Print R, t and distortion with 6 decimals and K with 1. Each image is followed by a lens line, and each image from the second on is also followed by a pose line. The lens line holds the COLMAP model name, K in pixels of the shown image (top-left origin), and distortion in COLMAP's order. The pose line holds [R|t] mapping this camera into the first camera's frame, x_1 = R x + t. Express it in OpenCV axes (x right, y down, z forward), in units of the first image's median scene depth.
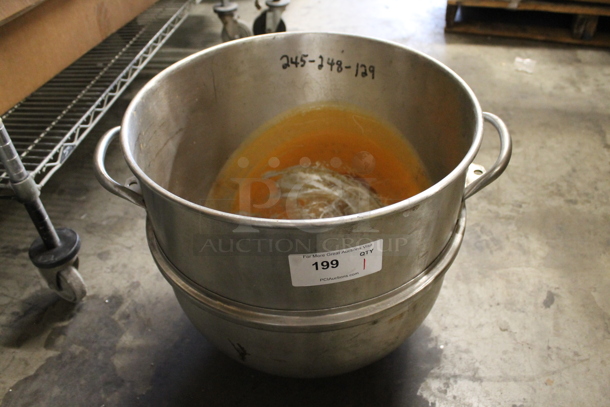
lens RADIAL K [[532.1, 0, 305.0], [0, 532.1, 203.5], [0, 0, 1]] dist [-0.151906, 0.133717]
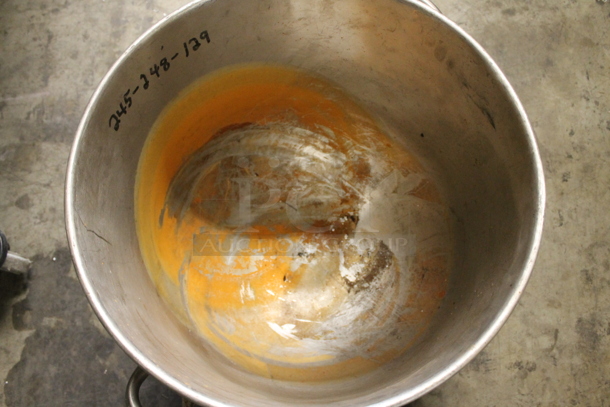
lens RADIAL K [[532.1, 0, 305.0], [0, 532.1, 203.5], [0, 0, 1]] dist [-0.151906, 0.133717]
pose [[0.957147, -0.265214, 0.116322, -0.034894], [0.161048, 0.821273, 0.547334, -0.339333], [-0.240693, -0.505146, 0.828791, 0.184025]]
